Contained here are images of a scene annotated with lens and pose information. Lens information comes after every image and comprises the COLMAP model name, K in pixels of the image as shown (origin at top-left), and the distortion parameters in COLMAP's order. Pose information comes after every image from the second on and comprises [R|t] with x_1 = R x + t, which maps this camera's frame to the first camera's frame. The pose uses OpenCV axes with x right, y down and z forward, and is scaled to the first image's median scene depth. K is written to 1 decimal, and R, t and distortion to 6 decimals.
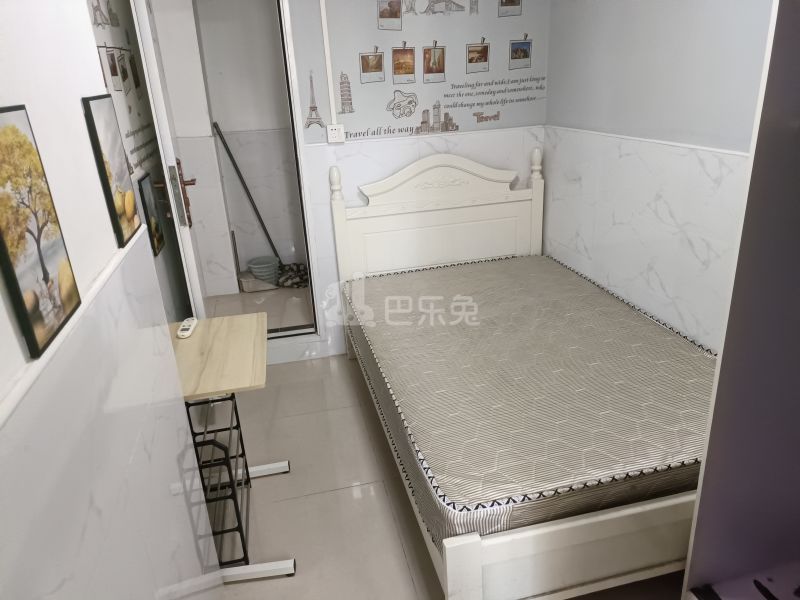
lens RADIAL K [[583.0, 0, 400.0], [0, 583.0, 300.0], [0, 0, 1]] dist [0.080301, -0.087876]
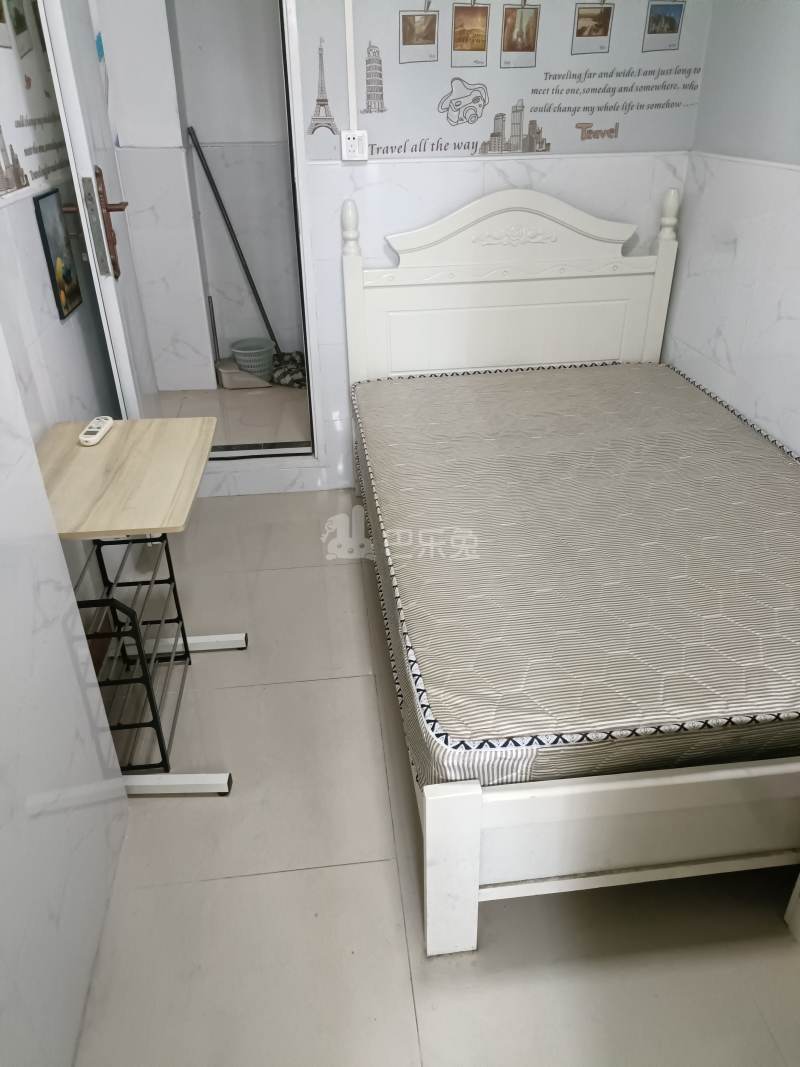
lens RADIAL K [[777.6, 0, 400.0], [0, 777.6, 533.5], [0, 0, 1]] dist [0.080301, -0.087876]
pose [[0.992898, 0.089267, -0.078649, 0.046446], [-0.076587, 0.985463, 0.151648, 0.000046], [0.091043, -0.144547, 0.985301, 0.093686]]
